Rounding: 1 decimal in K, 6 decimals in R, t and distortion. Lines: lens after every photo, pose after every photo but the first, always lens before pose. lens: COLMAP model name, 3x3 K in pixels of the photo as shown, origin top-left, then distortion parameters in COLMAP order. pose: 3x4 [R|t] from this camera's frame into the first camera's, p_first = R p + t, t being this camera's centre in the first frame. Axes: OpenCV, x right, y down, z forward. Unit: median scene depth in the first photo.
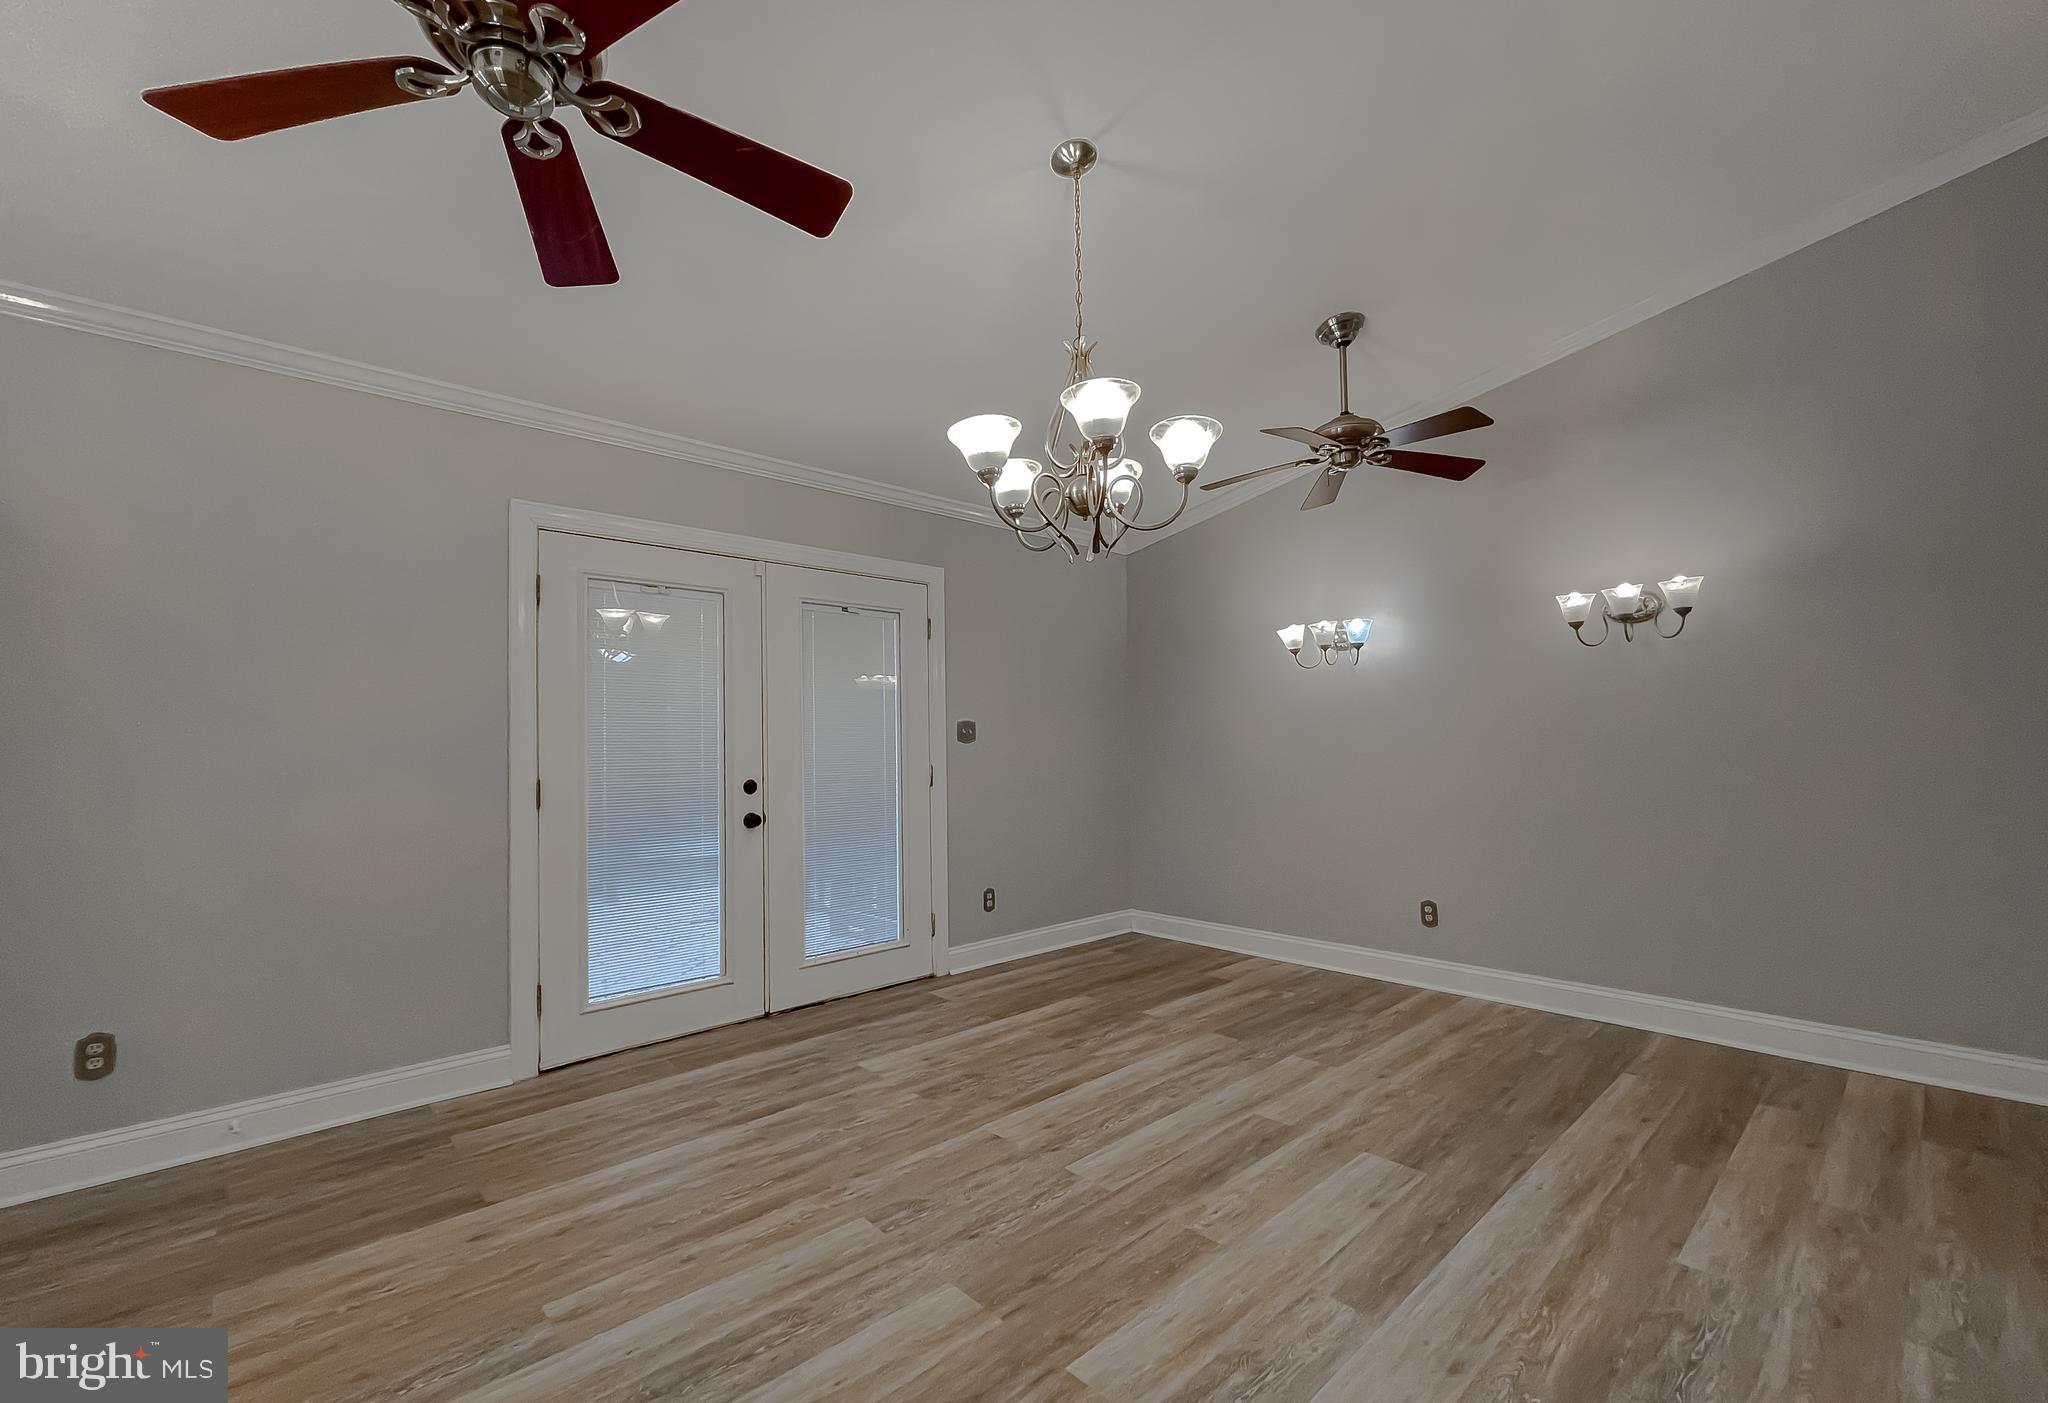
lens RADIAL K [[865.2, 0, 1021.0], [0, 865.2, 715.4], [0, 0, 1]] dist [0.002523, 0.000493]
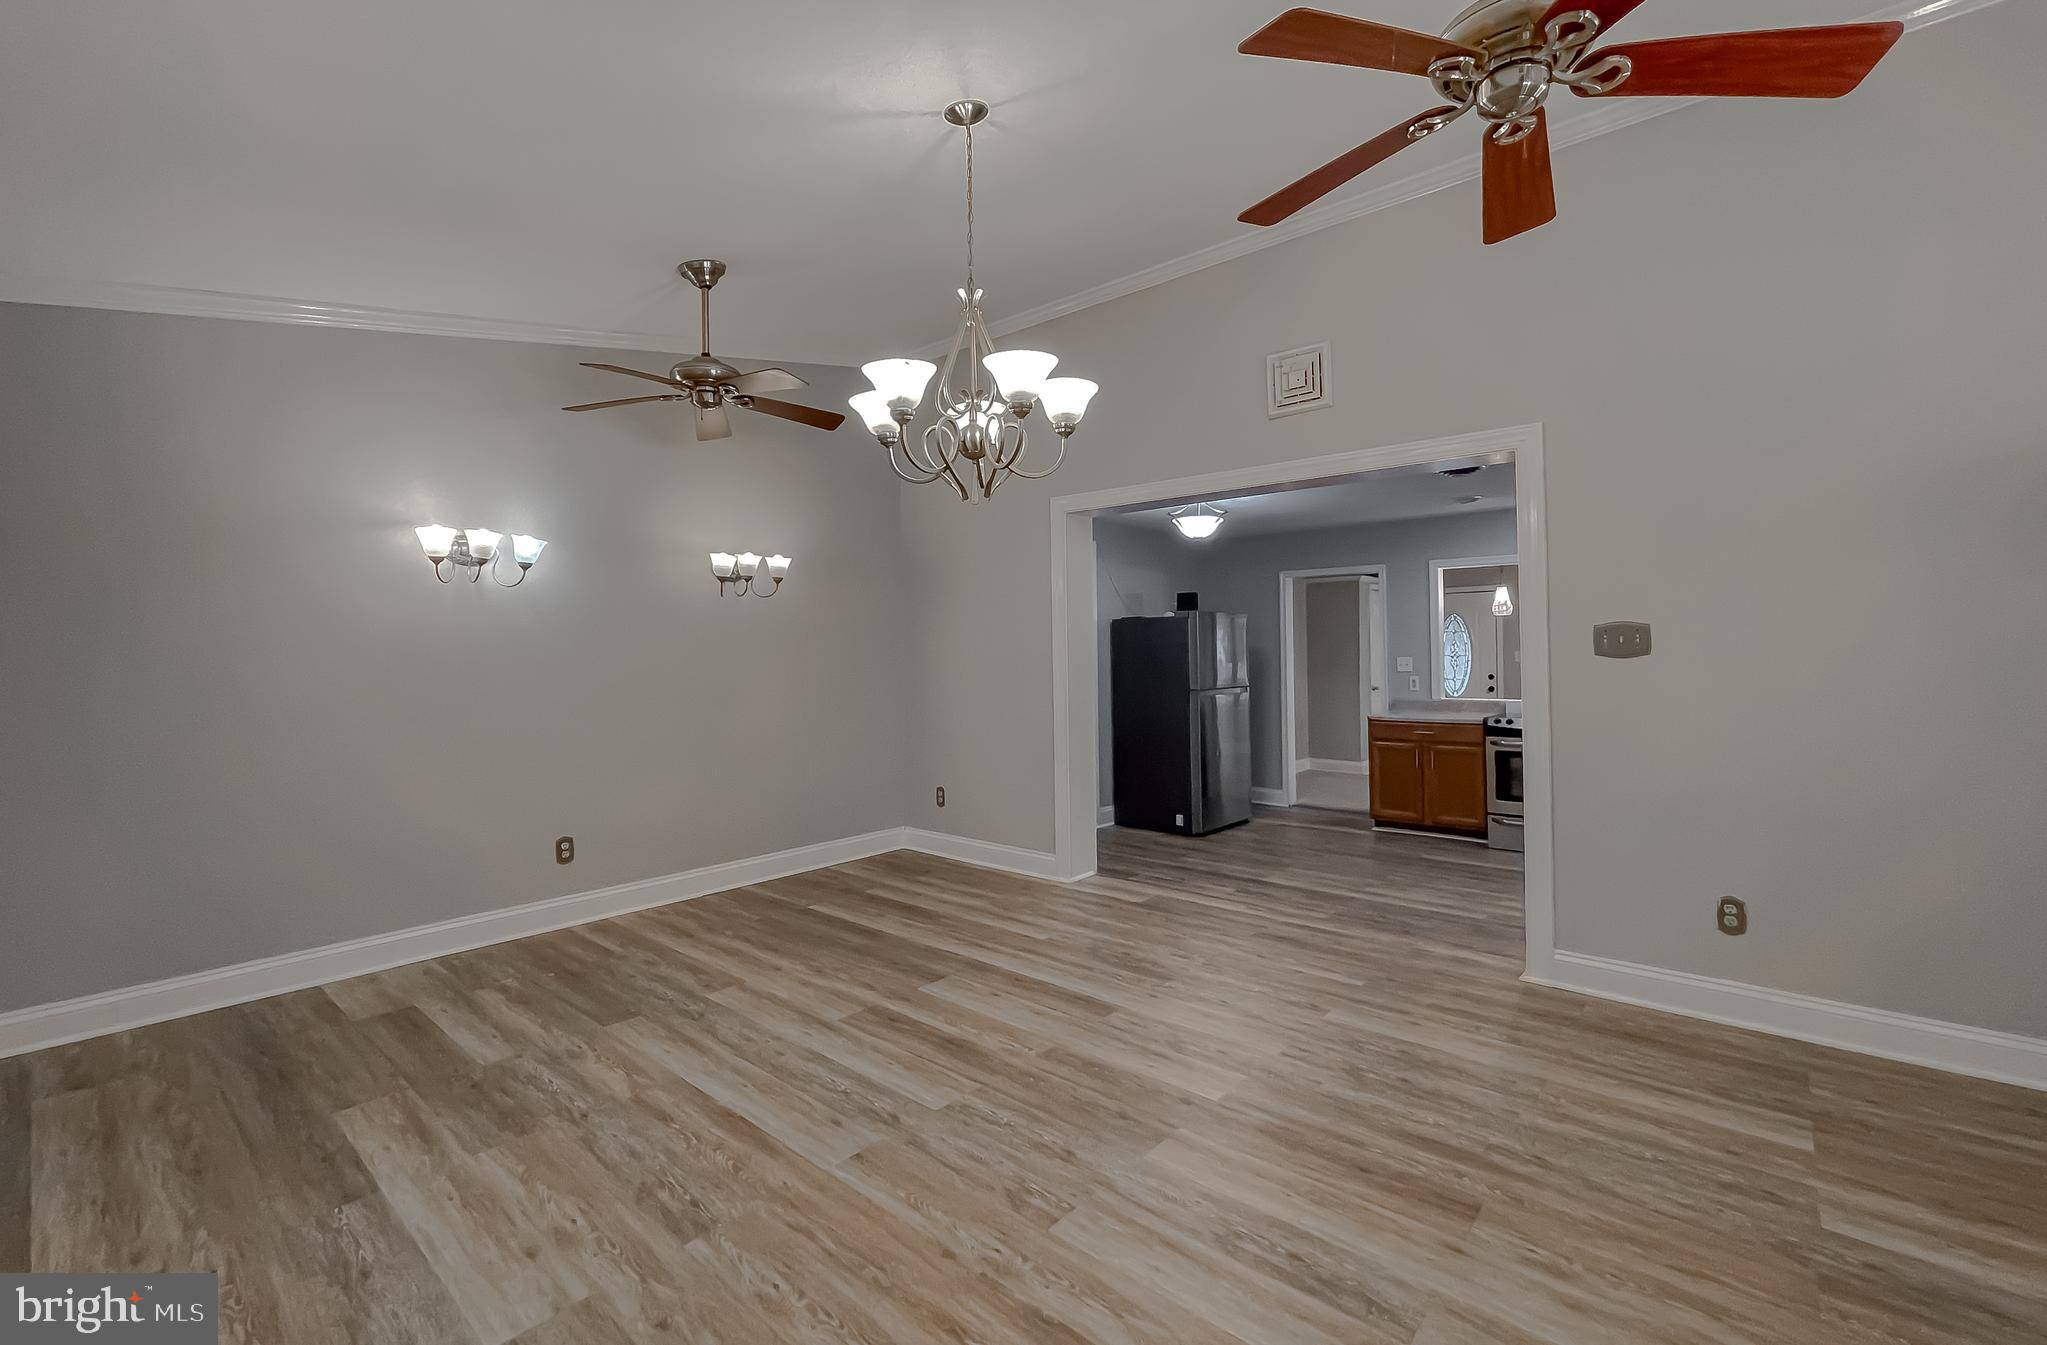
lens RADIAL K [[861.3, 0, 1019.3], [0, 861.3, 654.5], [0, 0, 1]] dist [-0.000089, 0.002734]
pose [[-0.099572, 0.014598, 0.994923, -0.830173], [-0.023526, 0.999578, -0.017021, 0.019681], [-0.994752, -0.025101, -0.099186, 0.901888]]
